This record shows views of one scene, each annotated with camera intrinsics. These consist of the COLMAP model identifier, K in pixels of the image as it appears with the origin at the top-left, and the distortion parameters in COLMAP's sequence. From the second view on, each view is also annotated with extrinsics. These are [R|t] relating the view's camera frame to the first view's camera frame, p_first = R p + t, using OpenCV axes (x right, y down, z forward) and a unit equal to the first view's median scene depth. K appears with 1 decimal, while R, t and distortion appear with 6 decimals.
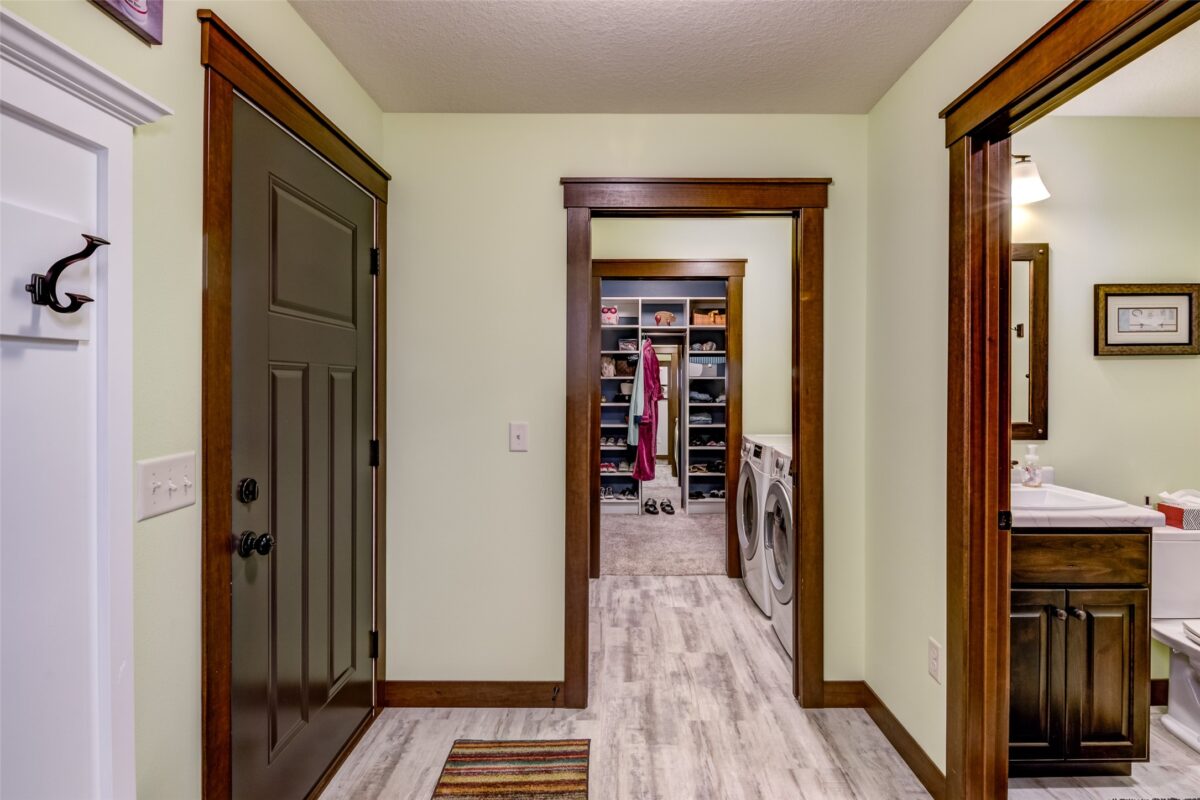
lens RADIAL K [[627.4, 0, 605.4], [0, 627.4, 381.3], [0, 0, 1]] dist [-0.005645, -0.002623]
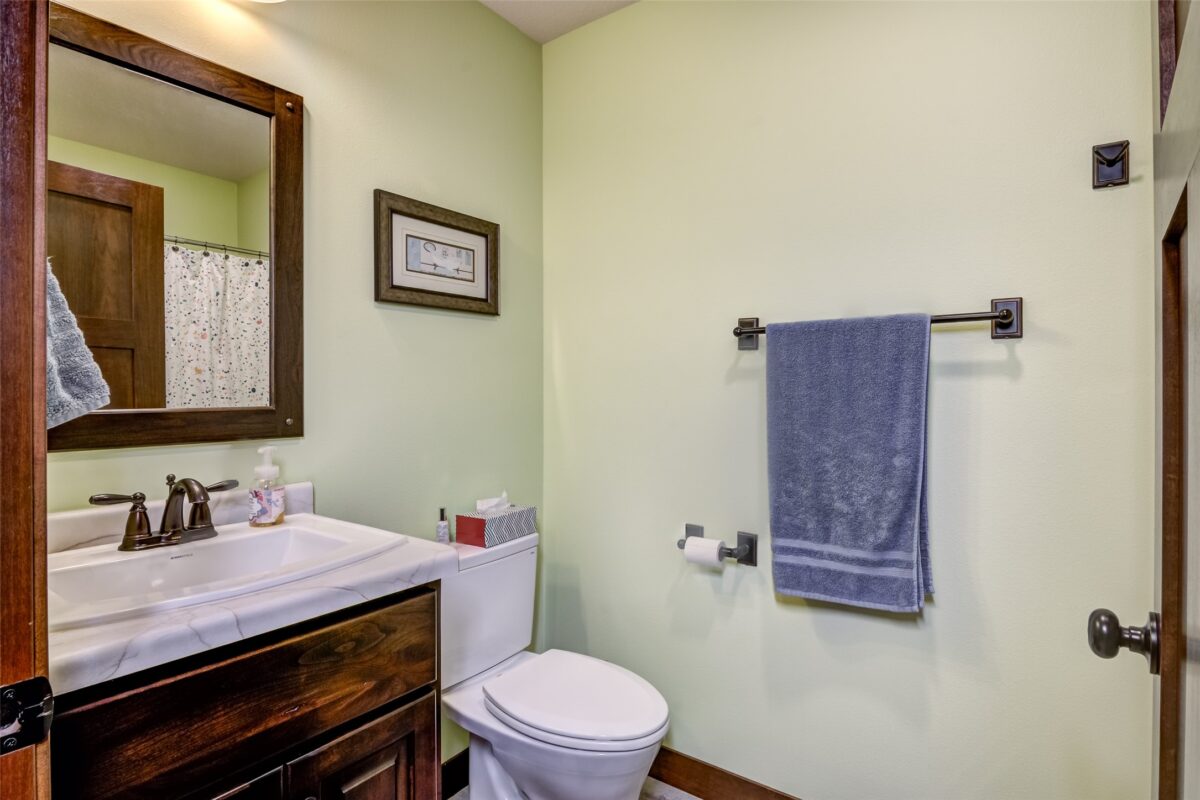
lens RADIAL K [[612.2, 0, 607.2], [0, 612.2, 403.3], [0, 0, 1]] dist [-0.003029, -0.001188]
pose [[0.579849, -0.016770, 0.814551, 0.410699], [0.000791, 0.999799, 0.020020, 0.052224], [-0.814724, -0.010964, 0.579746, 0.443412]]
